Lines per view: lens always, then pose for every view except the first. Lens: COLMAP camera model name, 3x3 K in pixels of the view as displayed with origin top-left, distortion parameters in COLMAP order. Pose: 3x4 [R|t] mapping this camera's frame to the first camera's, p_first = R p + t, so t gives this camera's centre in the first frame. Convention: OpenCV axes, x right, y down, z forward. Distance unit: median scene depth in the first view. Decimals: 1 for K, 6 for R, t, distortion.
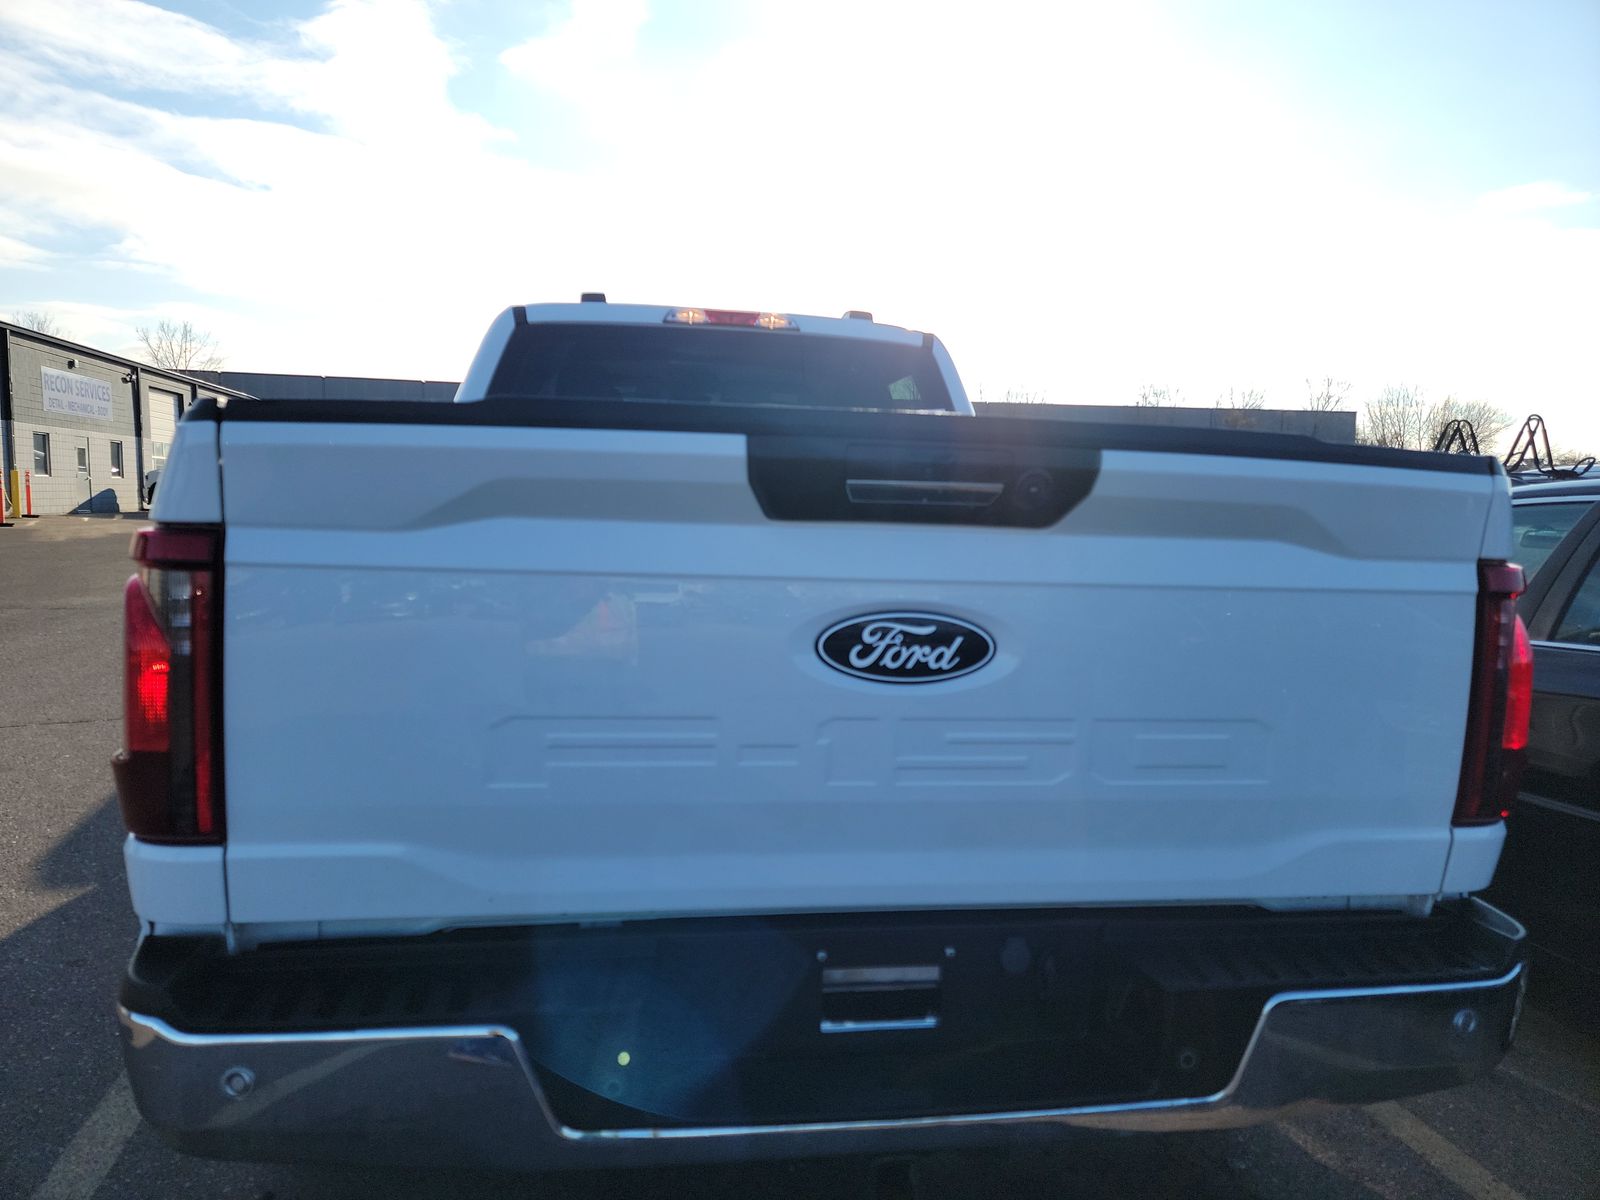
lens RADIAL K [[1078.6, 0, 771.0], [0, 1078.6, 597.2], [0, 0, 1]] dist [0.076071, -0.025234]
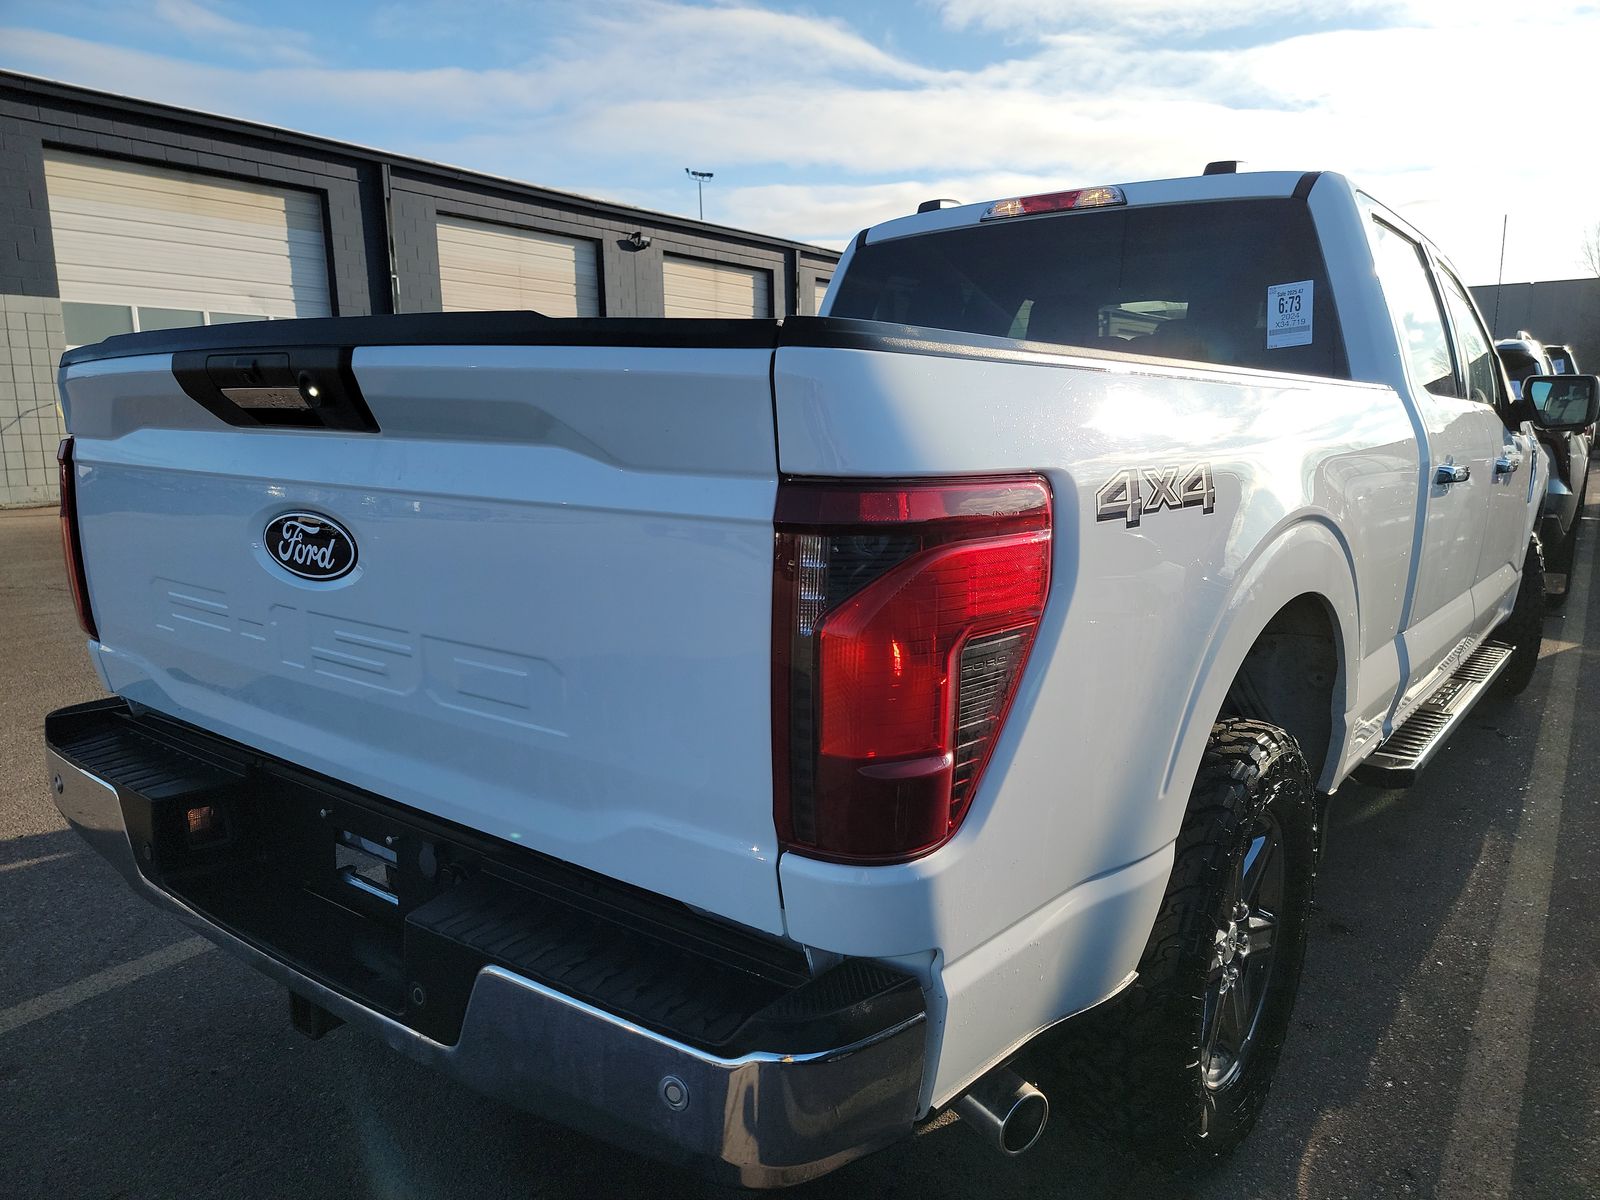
lens RADIAL K [[1131.7, 0, 786.6], [0, 1131.7, 605.3], [0, 0, 1]] dist [0.061765, -0.036893]
pose [[0.675288, 0.091549, -0.731850, 1.275058], [-0.049536, 0.995656, 0.078842, -0.007154], [0.735889, -0.016988, 0.676889, 0.581714]]
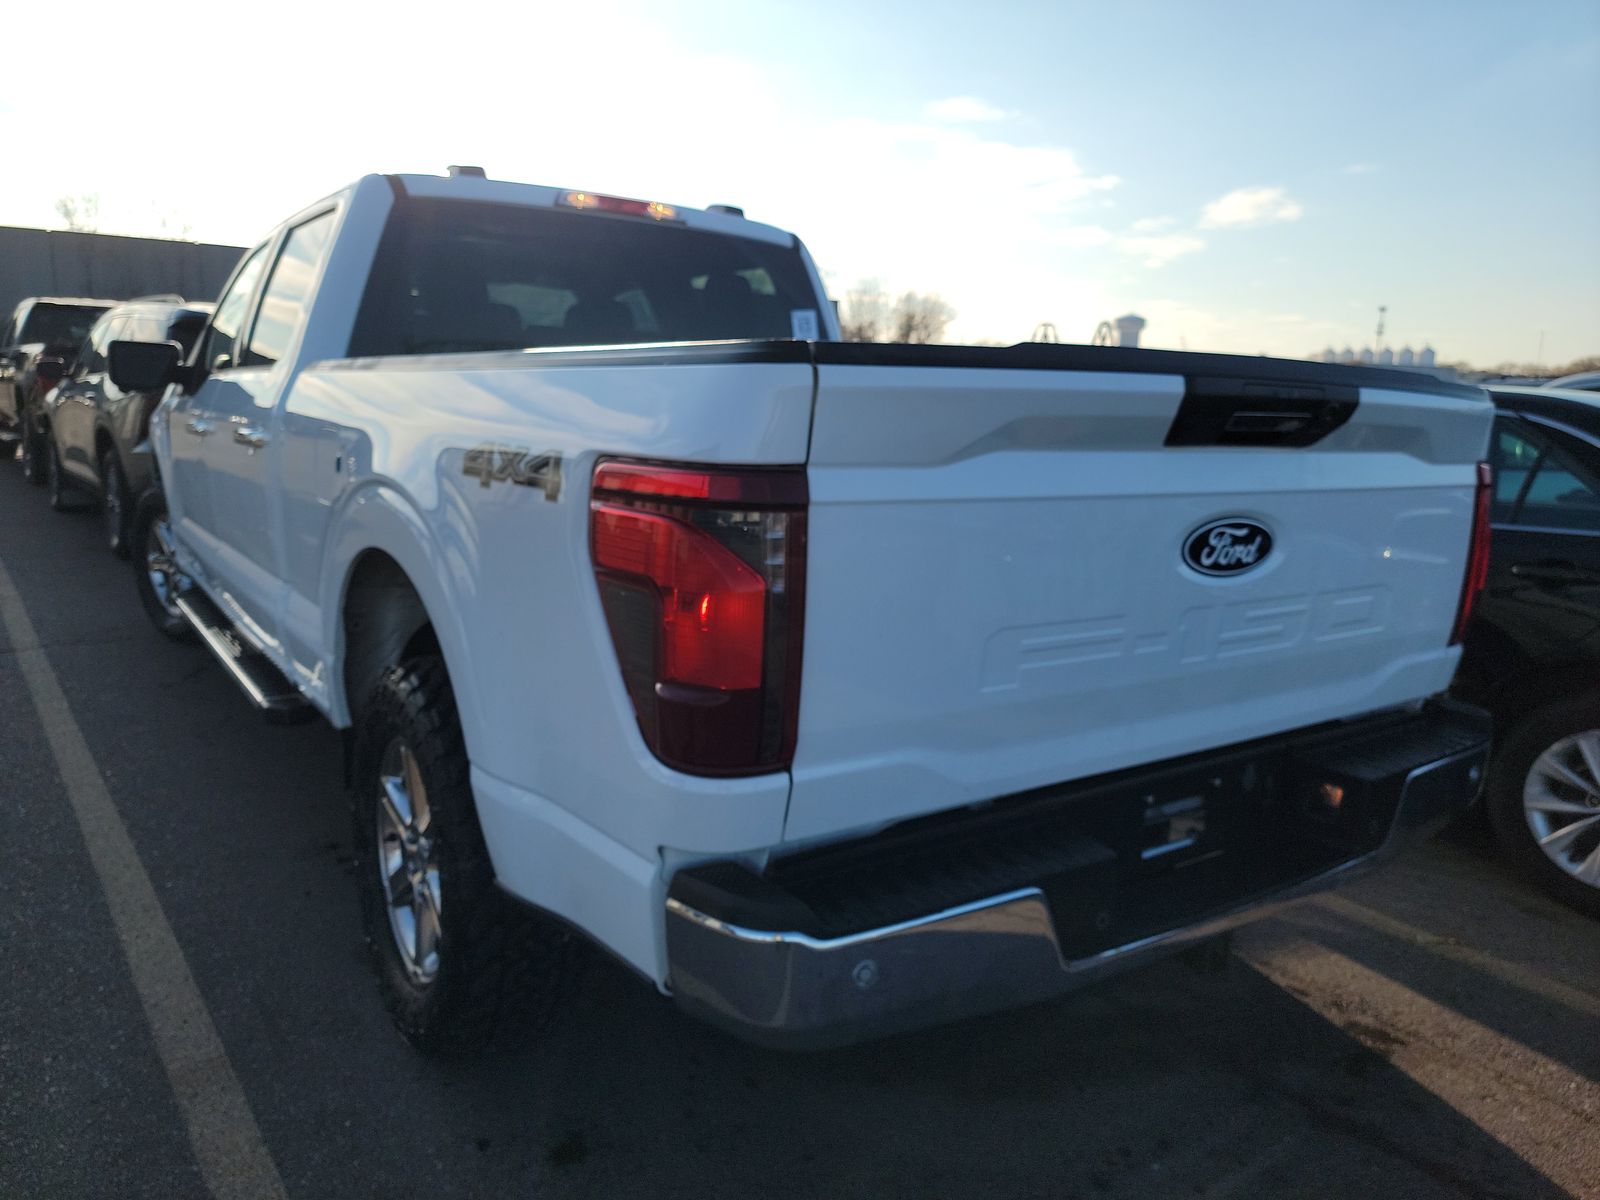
lens RADIAL K [[1131.7, 0, 786.6], [0, 1131.7, 605.3], [0, 0, 1]] dist [0.061765, -0.036893]
pose [[0.898616, -0.078379, 0.431678, -0.905223], [0.031182, 0.992835, 0.115356, -0.054339], [-0.437627, -0.090200, 0.894621, 0.041981]]
